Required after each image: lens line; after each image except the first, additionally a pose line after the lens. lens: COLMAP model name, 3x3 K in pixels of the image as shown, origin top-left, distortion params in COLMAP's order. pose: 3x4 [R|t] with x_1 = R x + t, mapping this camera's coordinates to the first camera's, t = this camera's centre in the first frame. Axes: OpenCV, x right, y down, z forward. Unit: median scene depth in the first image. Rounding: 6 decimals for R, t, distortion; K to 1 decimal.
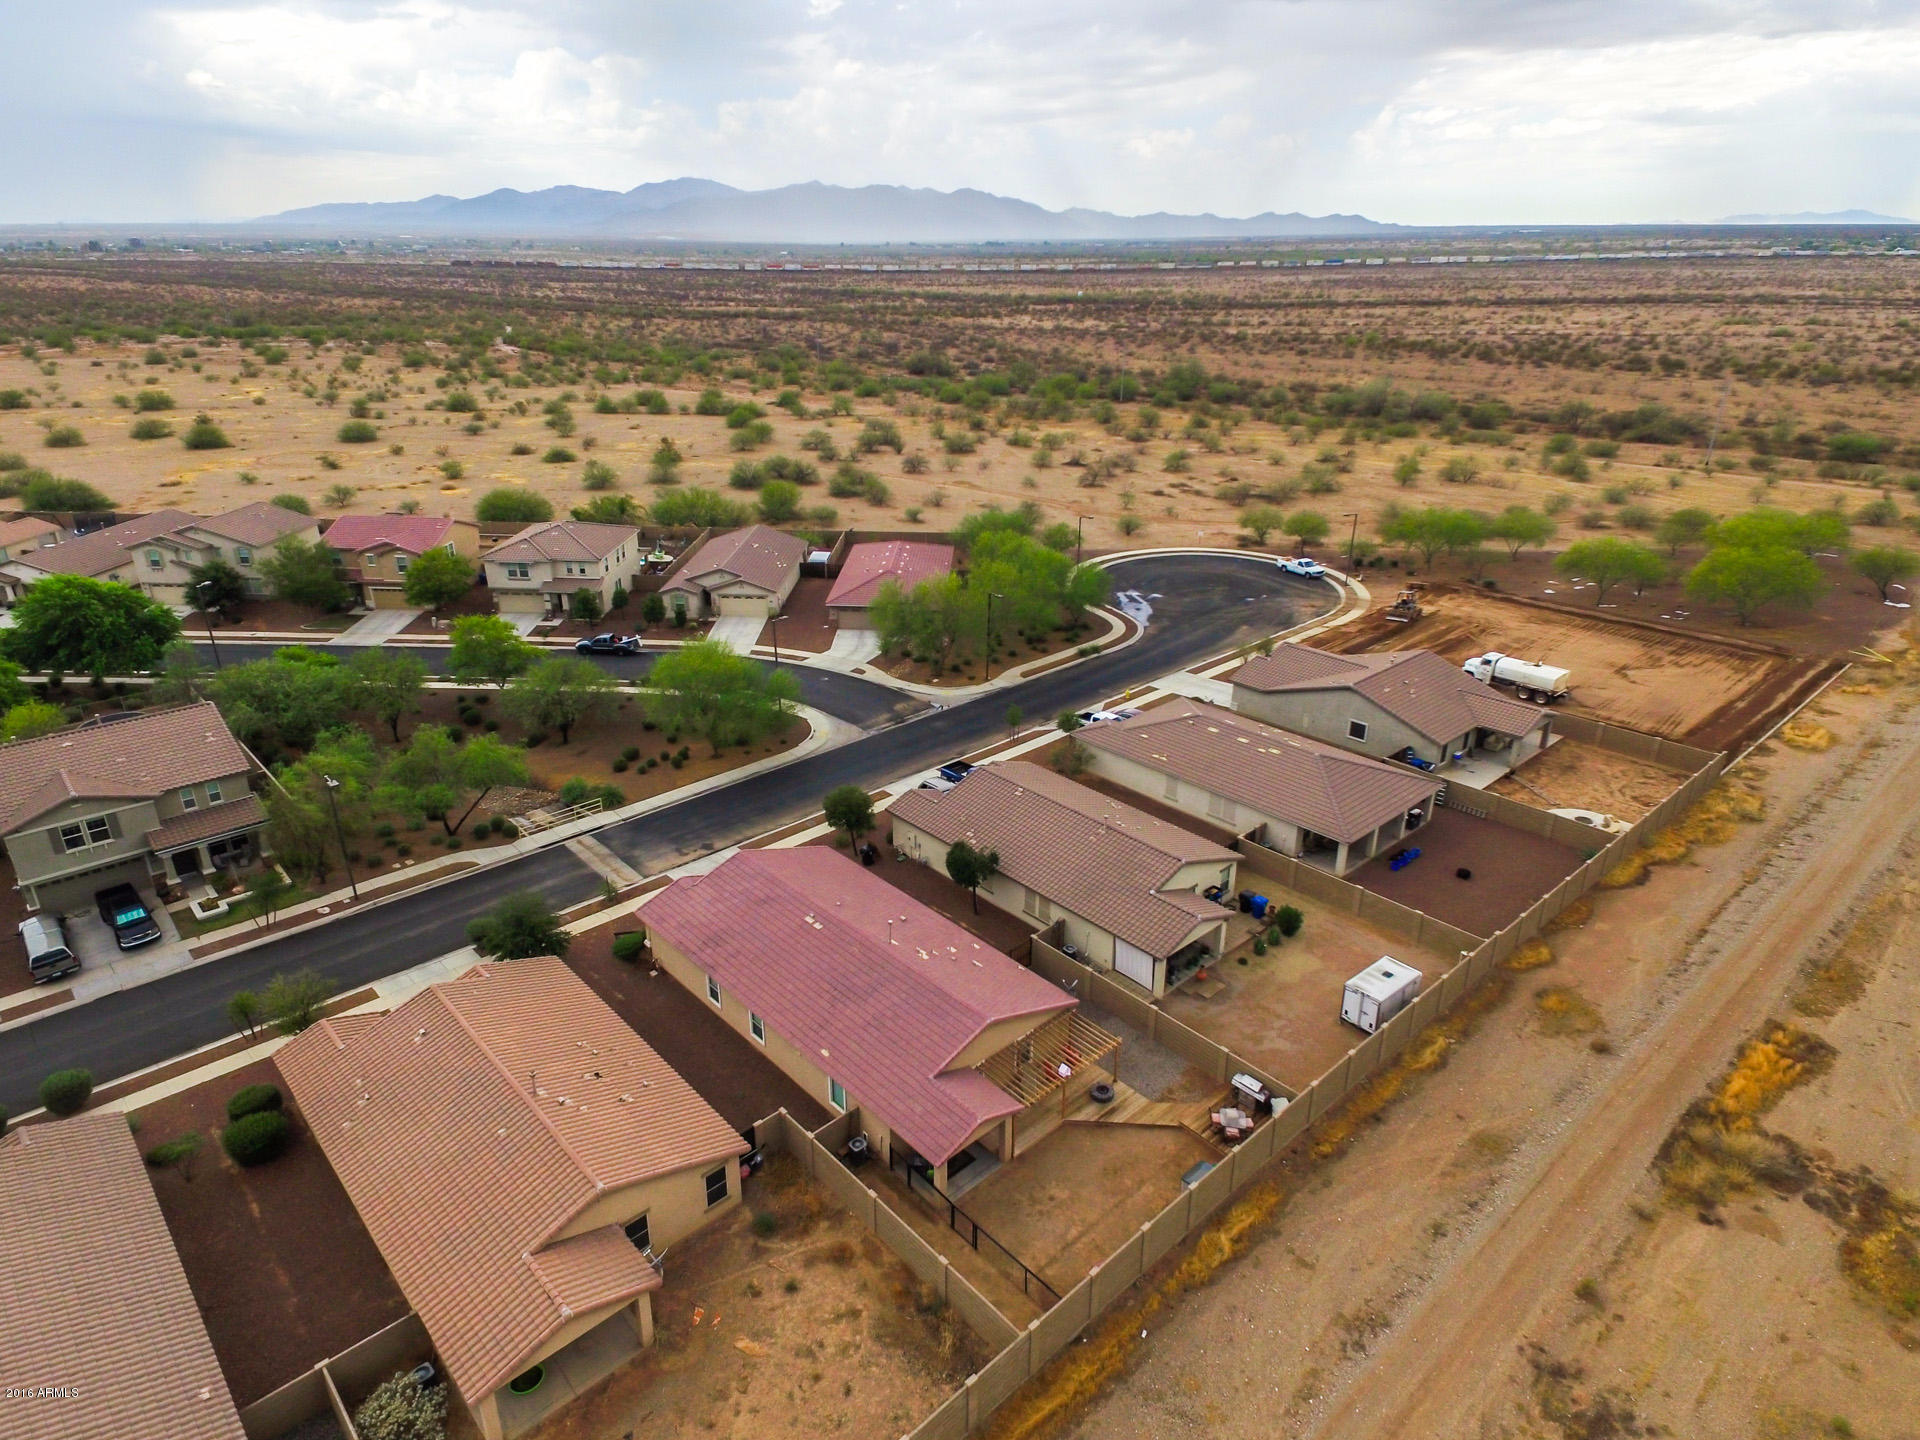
lens RADIAL K [[1111.5, 0, 970.6], [0, 1111.5, 747.7], [0, 0, 1]] dist [0.142131, -0.096264]
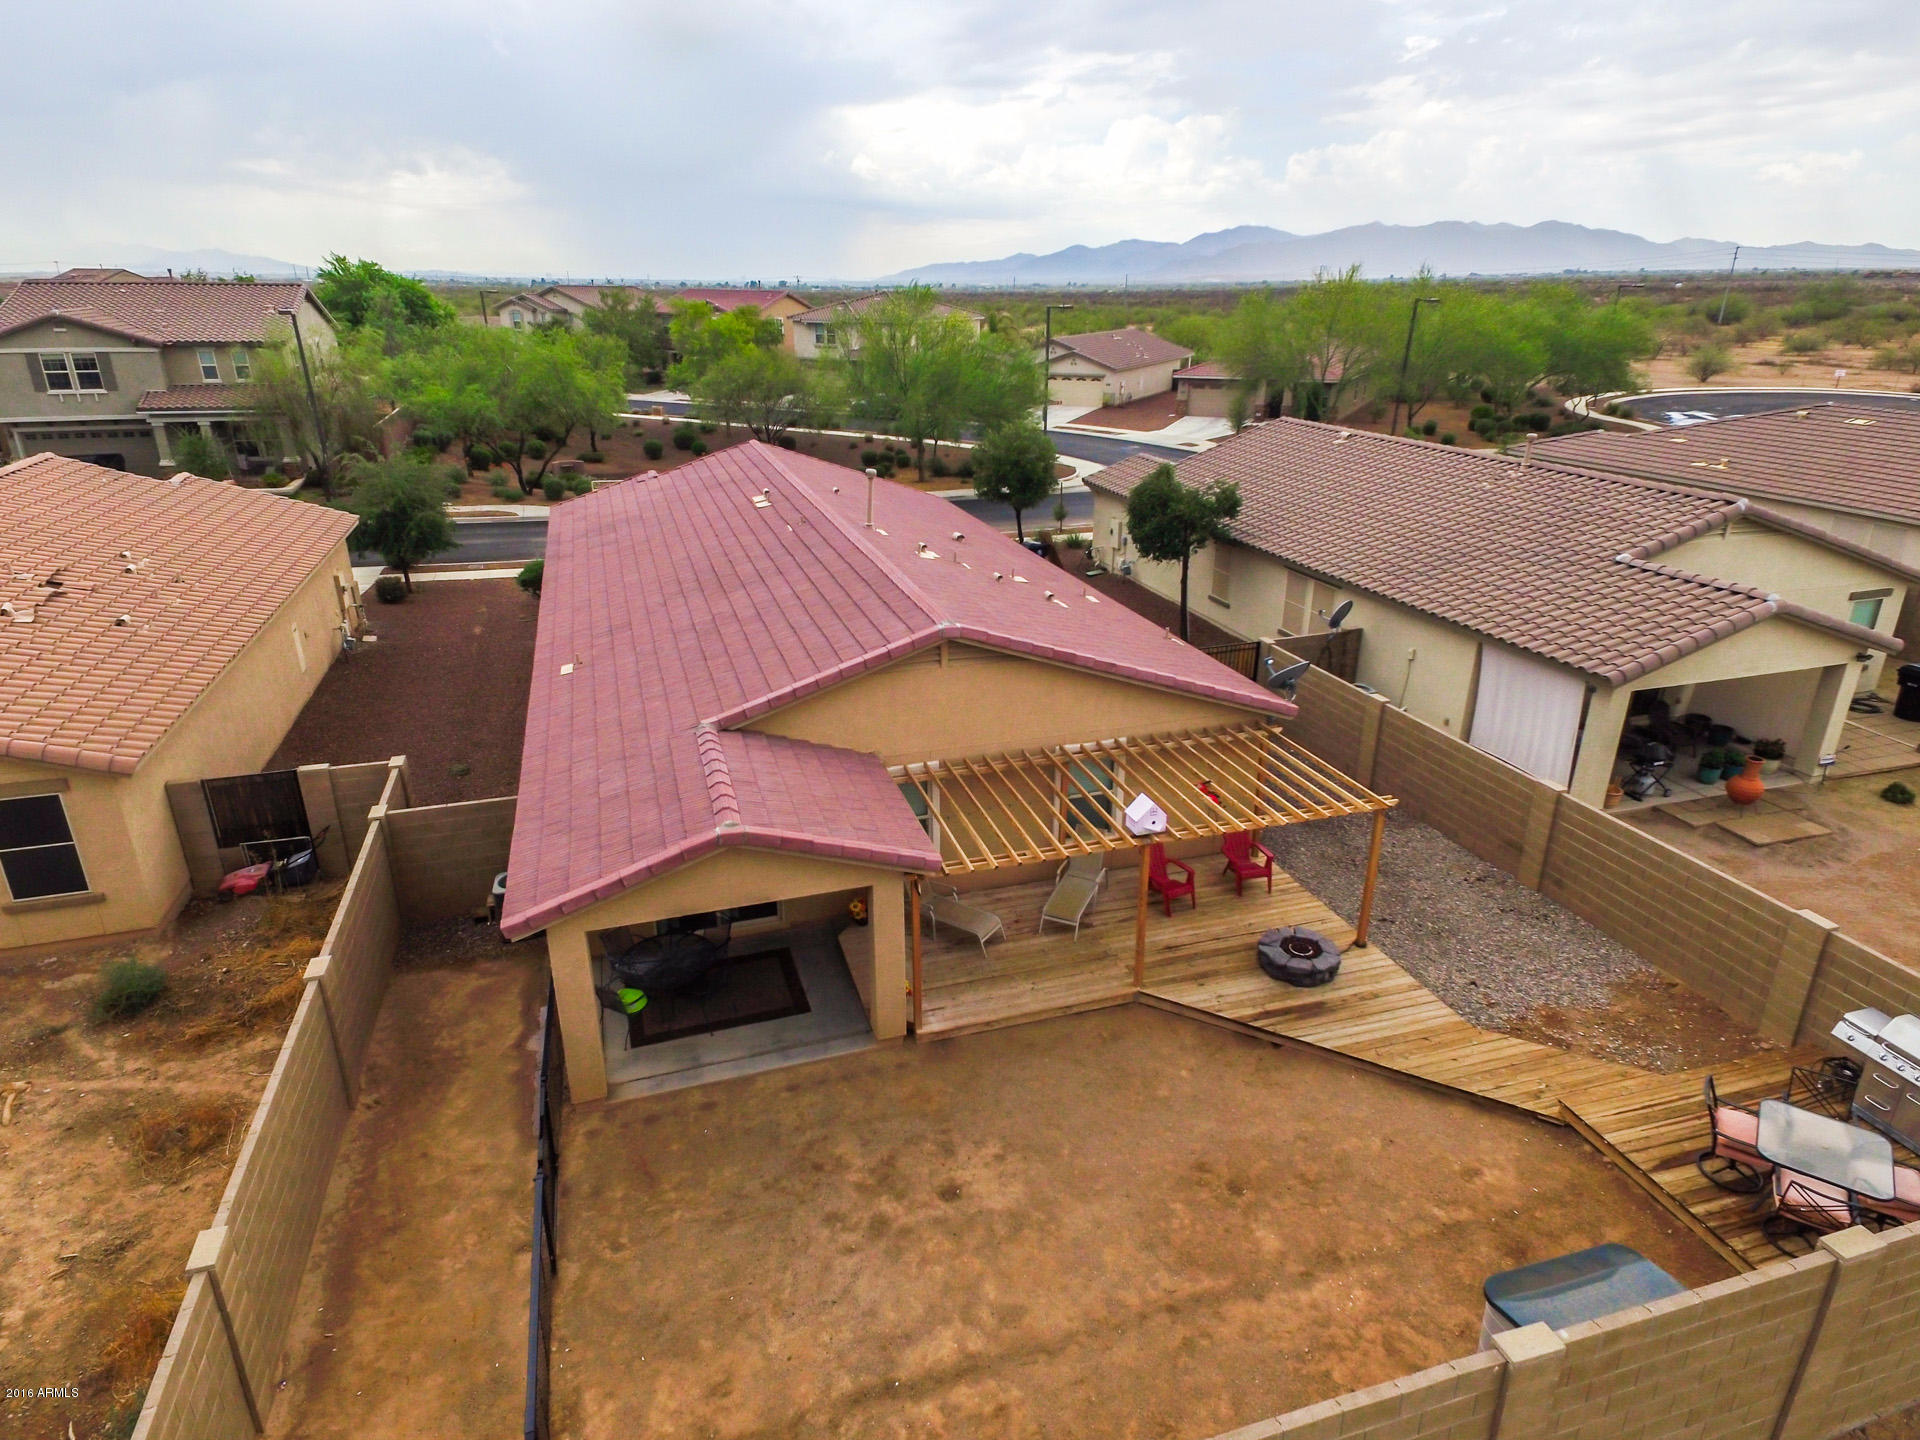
lens RADIAL K [[1111.5, 0, 970.6], [0, 1111.5, 747.7], [0, 0, 1]] dist [0.142131, -0.096264]
pose [[0.908447, 0.166290, -0.383499, 0.142619], [-0.177882, 0.984037, 0.005317, 0.261470], [0.378261, 0.063388, 0.923526, 0.669994]]
